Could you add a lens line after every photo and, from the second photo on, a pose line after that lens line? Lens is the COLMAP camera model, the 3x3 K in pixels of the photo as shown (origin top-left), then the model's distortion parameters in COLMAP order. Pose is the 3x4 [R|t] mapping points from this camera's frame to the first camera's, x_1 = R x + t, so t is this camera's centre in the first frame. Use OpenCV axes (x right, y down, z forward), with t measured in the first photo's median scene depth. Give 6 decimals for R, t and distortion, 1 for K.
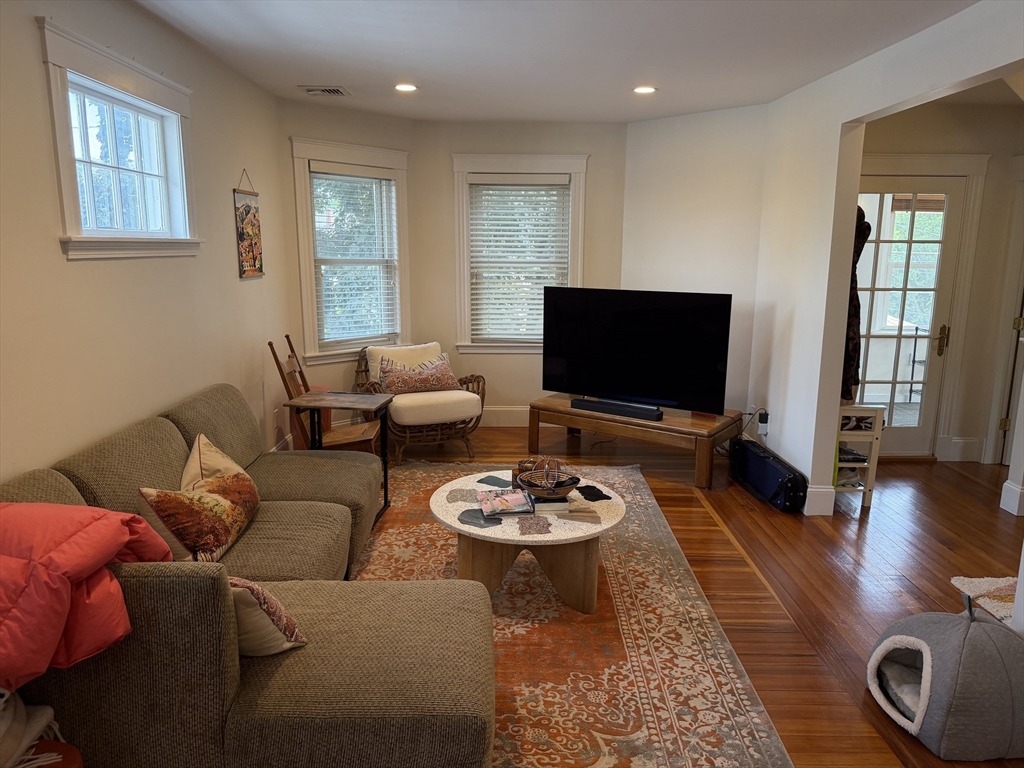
lens RADIAL K [[714.2, 0, 511.6], [0, 714.2, 386.0], [0, 0, 1]] dist [-0.000630, -0.009407]
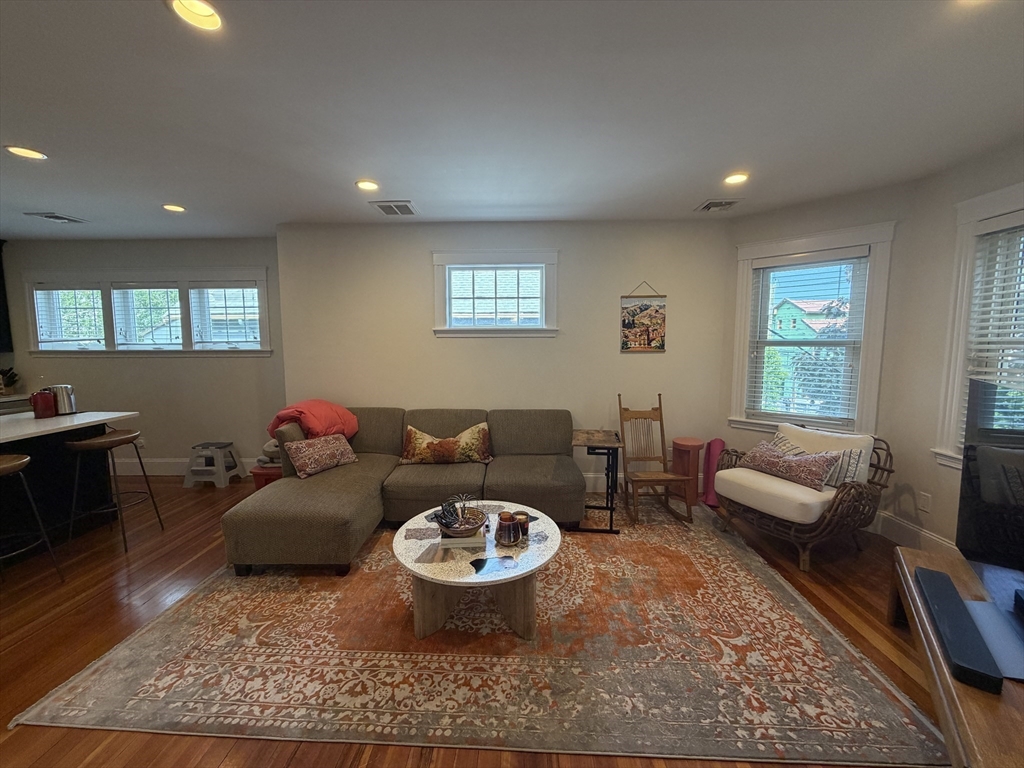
lens RADIAL K [[410.9, 0, 512.7], [0, 410.9, 385.4], [0, 0, 1]] dist [0.013890, 0.000578]
pose [[-0.037909, 0.101606, -0.994102, 0.774599], [-0.181569, 0.977557, 0.106839, -0.191786], [0.982647, 0.184548, -0.018610, 1.149502]]
